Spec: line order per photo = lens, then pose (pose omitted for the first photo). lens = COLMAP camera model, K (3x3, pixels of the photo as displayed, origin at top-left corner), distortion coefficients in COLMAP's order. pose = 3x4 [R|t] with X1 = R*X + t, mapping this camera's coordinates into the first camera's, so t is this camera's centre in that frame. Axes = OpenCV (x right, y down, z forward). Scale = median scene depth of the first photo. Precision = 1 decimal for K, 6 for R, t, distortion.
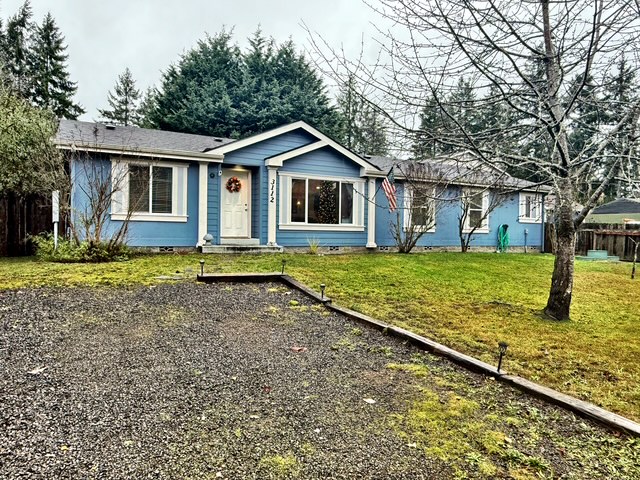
lens RADIAL K [[453.1, 0, 323.1], [0, 453.1, 241.5], [0, 0, 1]] dist [-0.000007, -0.017896]
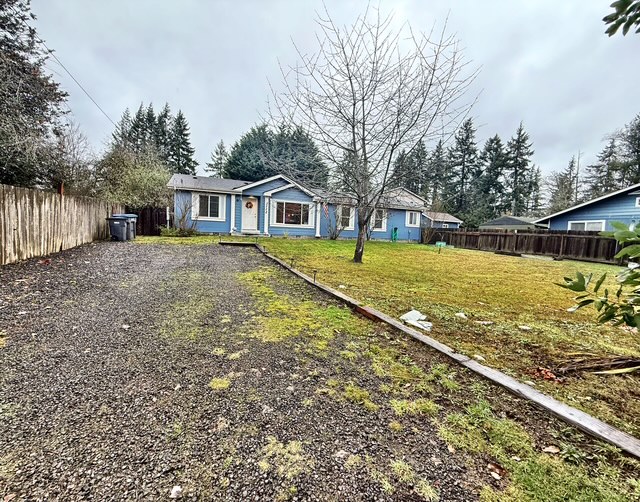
lens RADIAL K [[268.0, 0, 304.6], [0, 268.0, 253.1], [0, 0, 1]] dist [-0.002766, -0.000185]
pose [[0.992141, 0.032008, -0.120962, 0.197721], [-0.025887, 0.998320, 0.051839, 0.026512], [0.122418, -0.048300, 0.991303, -0.201149]]
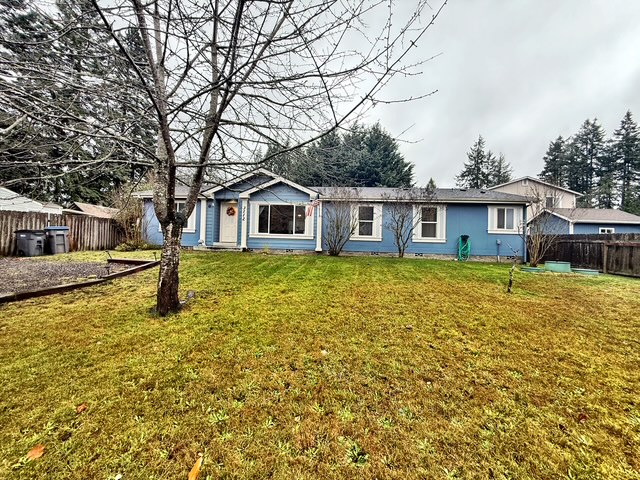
lens RADIAL K [[255.9, 0, 319.0], [0, 255.9, 238.6], [0, 0, 1]] dist [0.002810, -0.000740]
pose [[0.838938, -0.001092, -0.544225, 0.540877], [-0.026232, 0.998755, -0.042440, 0.008322], [0.543594, 0.049881, 0.837865, 0.347199]]
